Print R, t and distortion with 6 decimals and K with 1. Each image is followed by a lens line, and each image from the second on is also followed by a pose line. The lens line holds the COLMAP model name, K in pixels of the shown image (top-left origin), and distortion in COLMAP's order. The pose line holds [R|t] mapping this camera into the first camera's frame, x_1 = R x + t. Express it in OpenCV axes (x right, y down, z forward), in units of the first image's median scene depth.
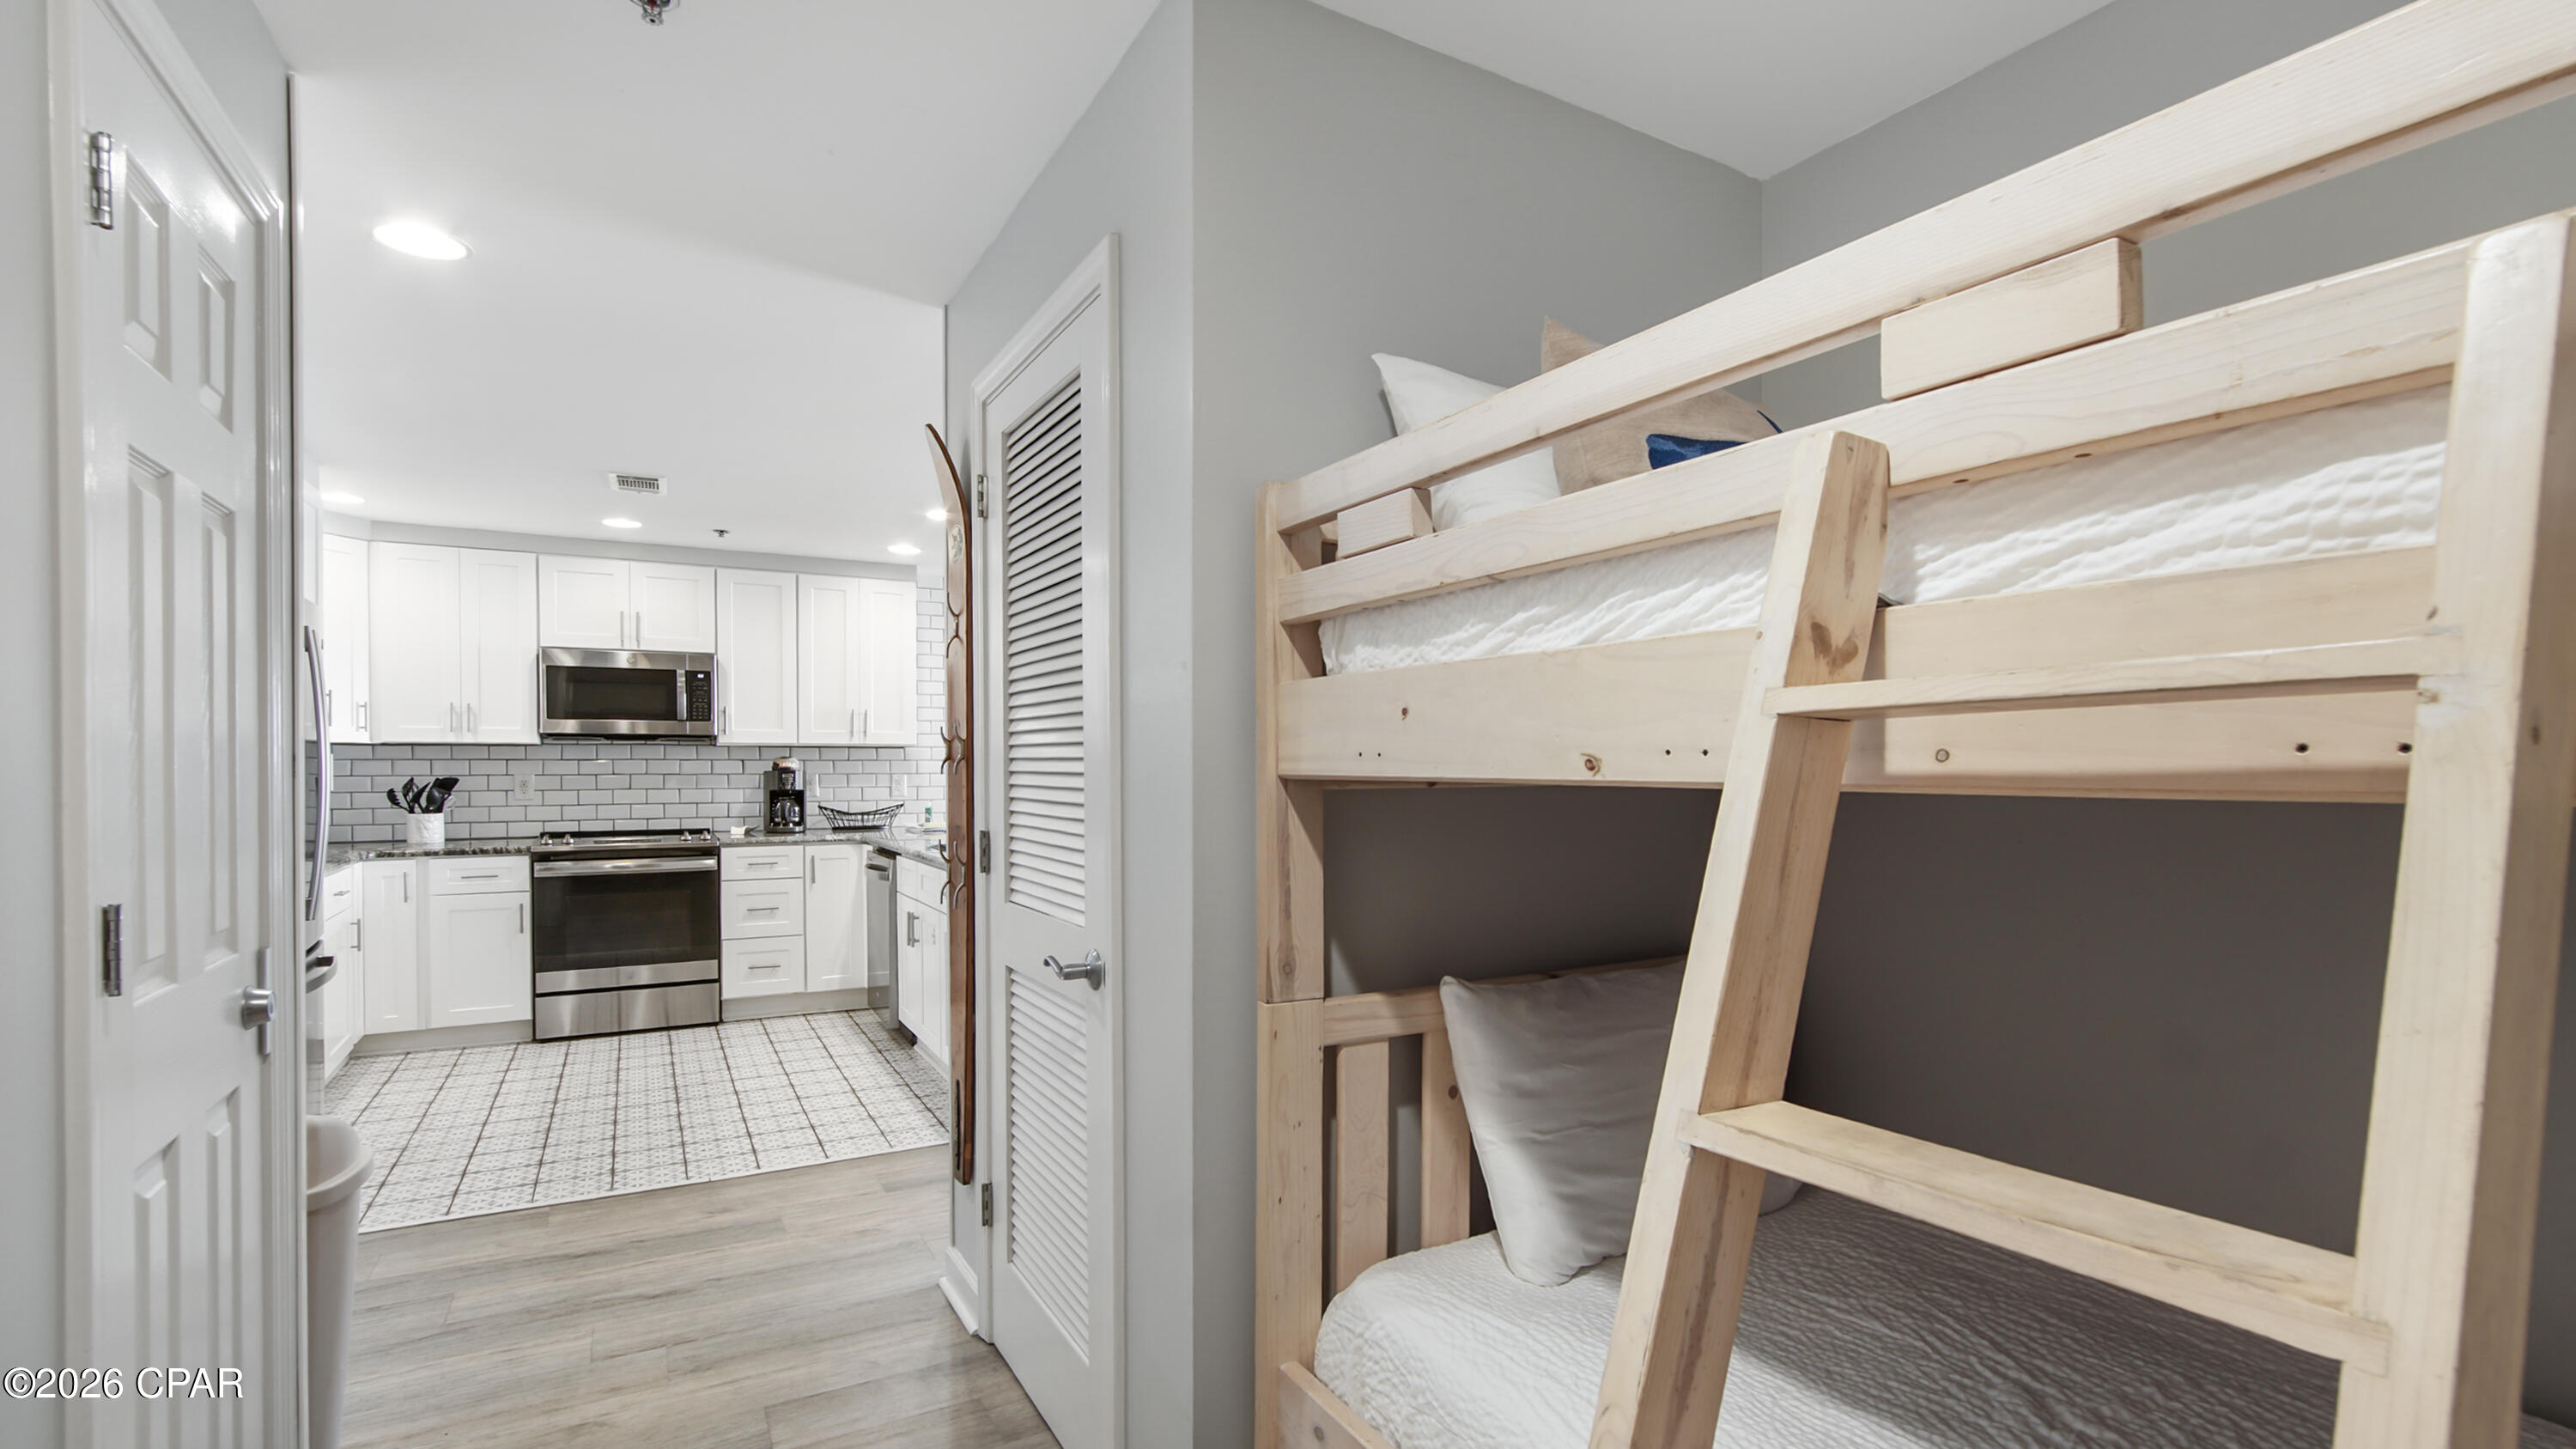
lens RADIAL K [[1165.6, 0, 1312.7], [0, 1165.6, 796.2], [0, 0, 1]] dist [-0.006911, 0.001795]
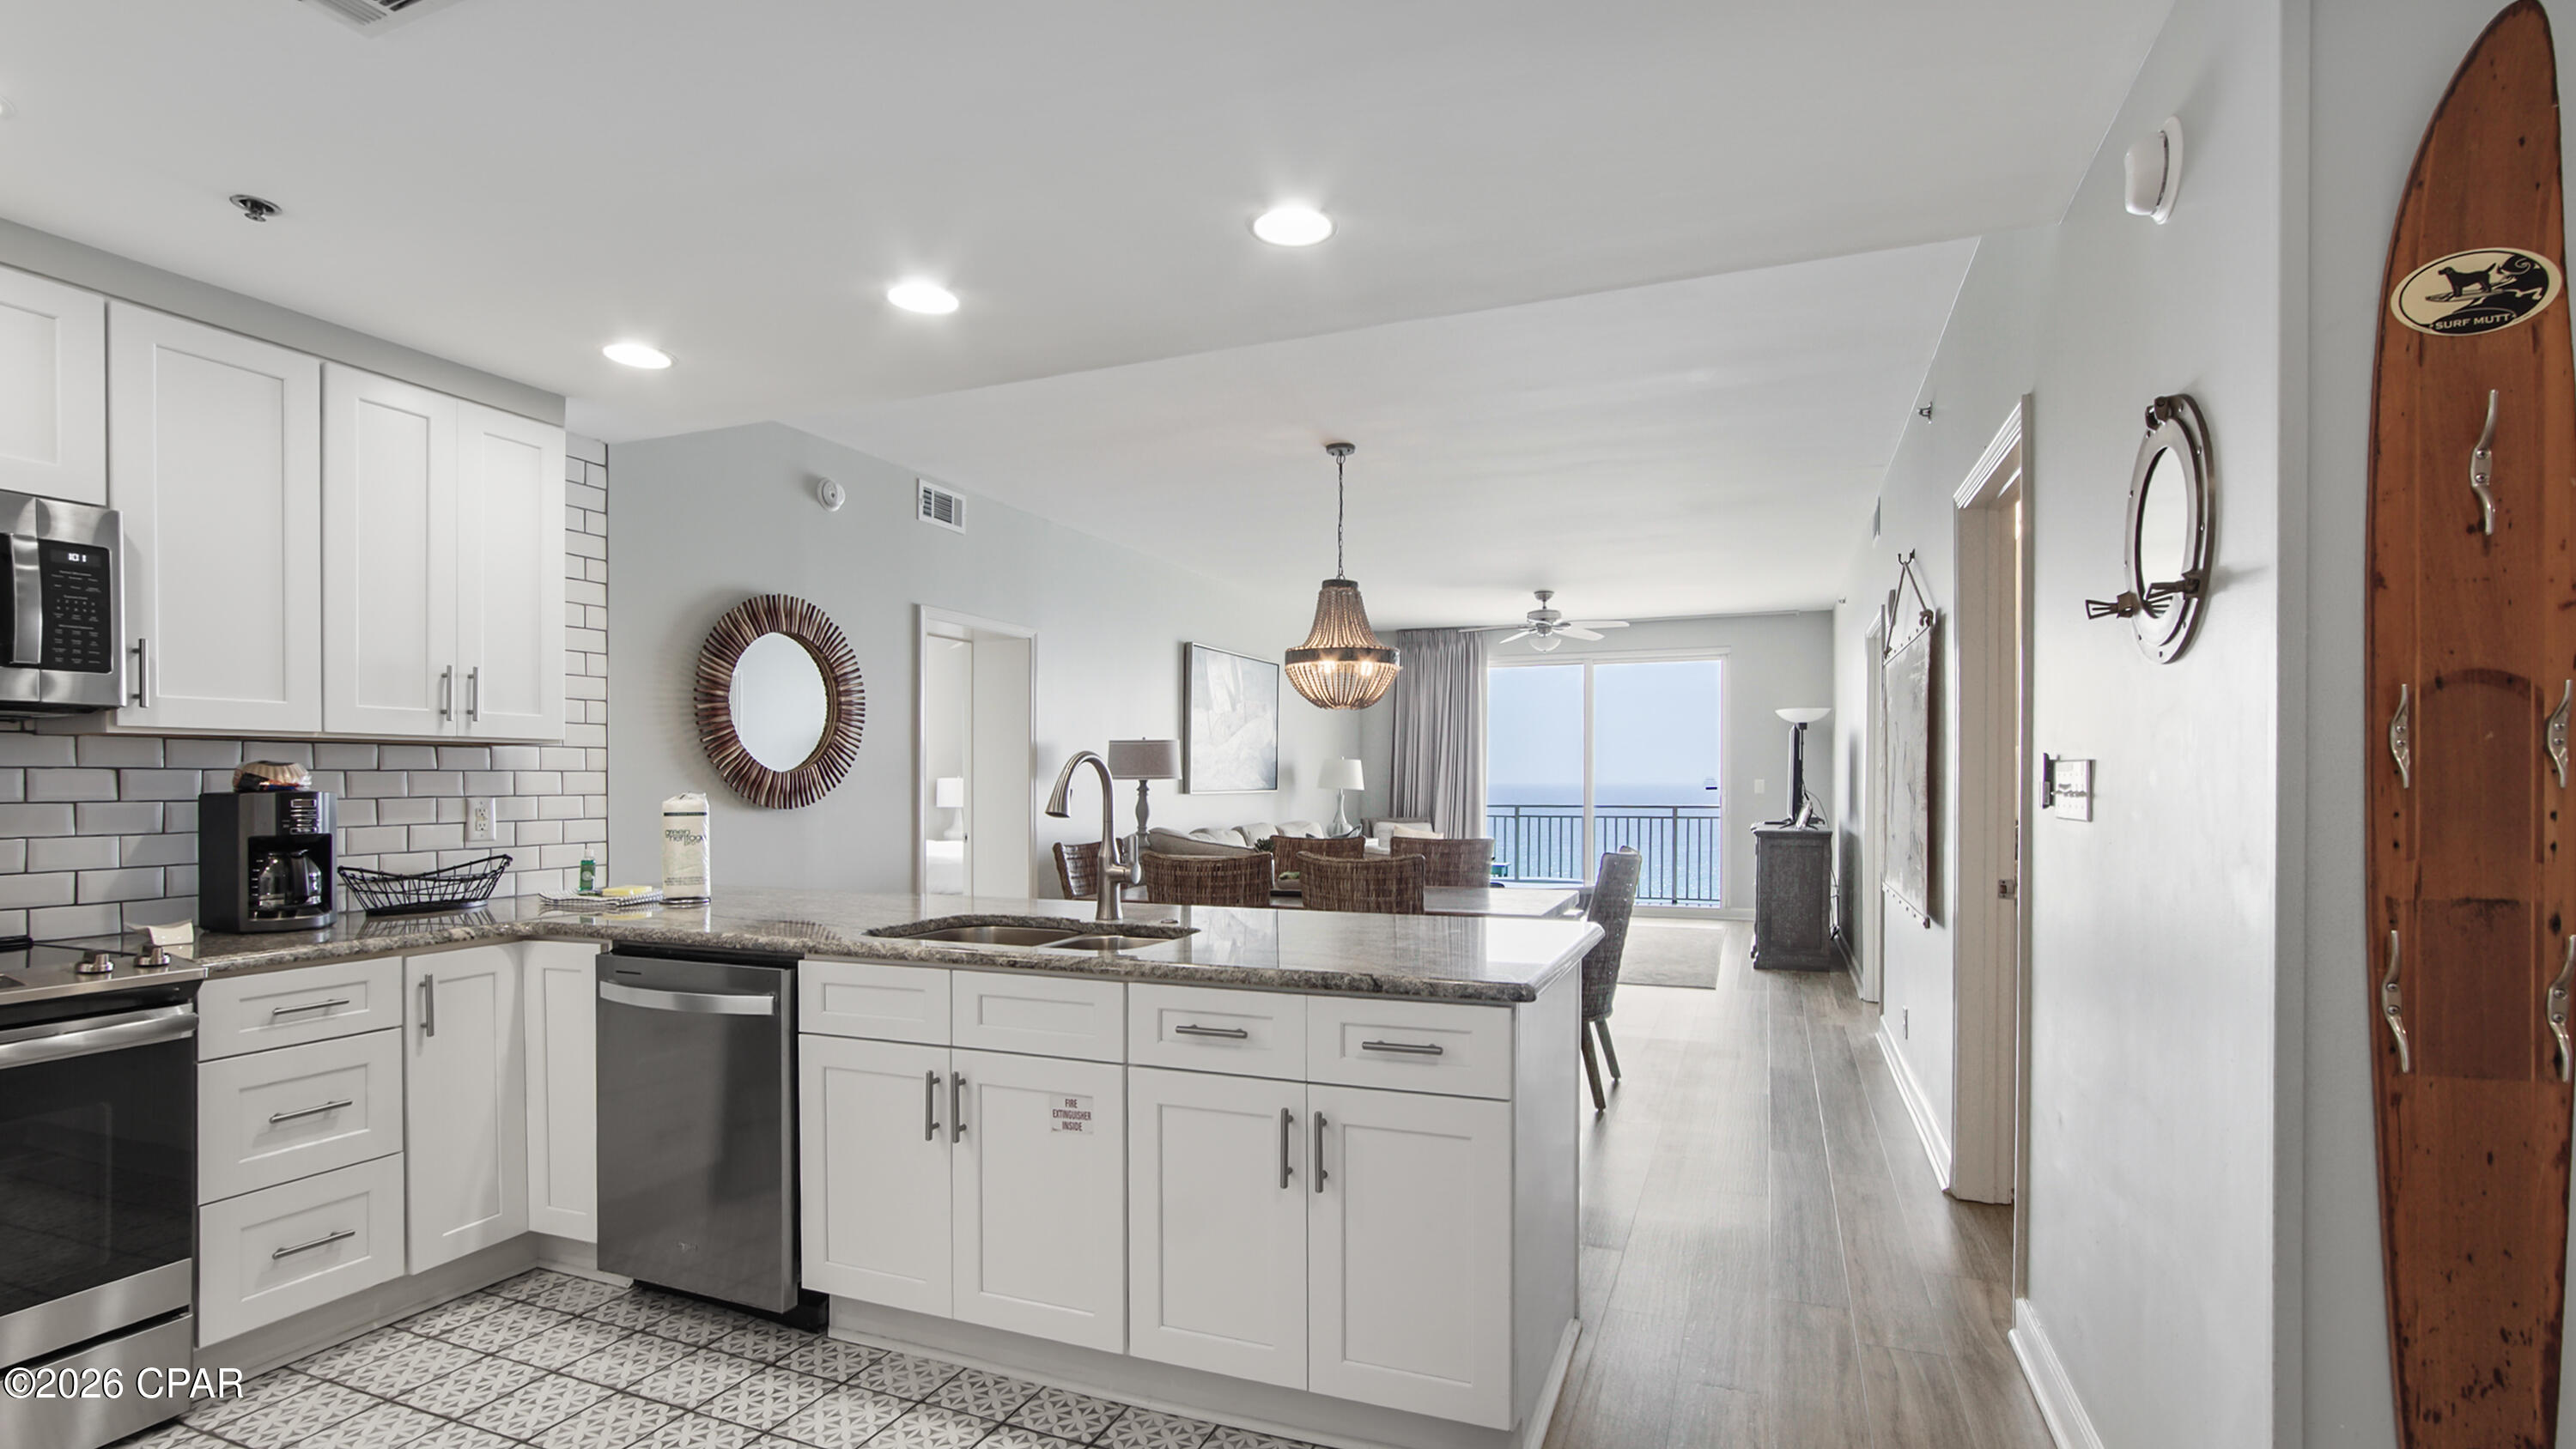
lens RADIAL K [[1165.3, 0, 1319.7], [0, 1165.3, 795.9], [0, 0, 1]] dist [-0.006911, 0.001795]
pose [[0.785489, -0.011392, 0.618771, -0.439038], [0.020030, 0.999775, -0.007020, -0.009807], [-0.618552, 0.017908, 0.785540, 0.422887]]
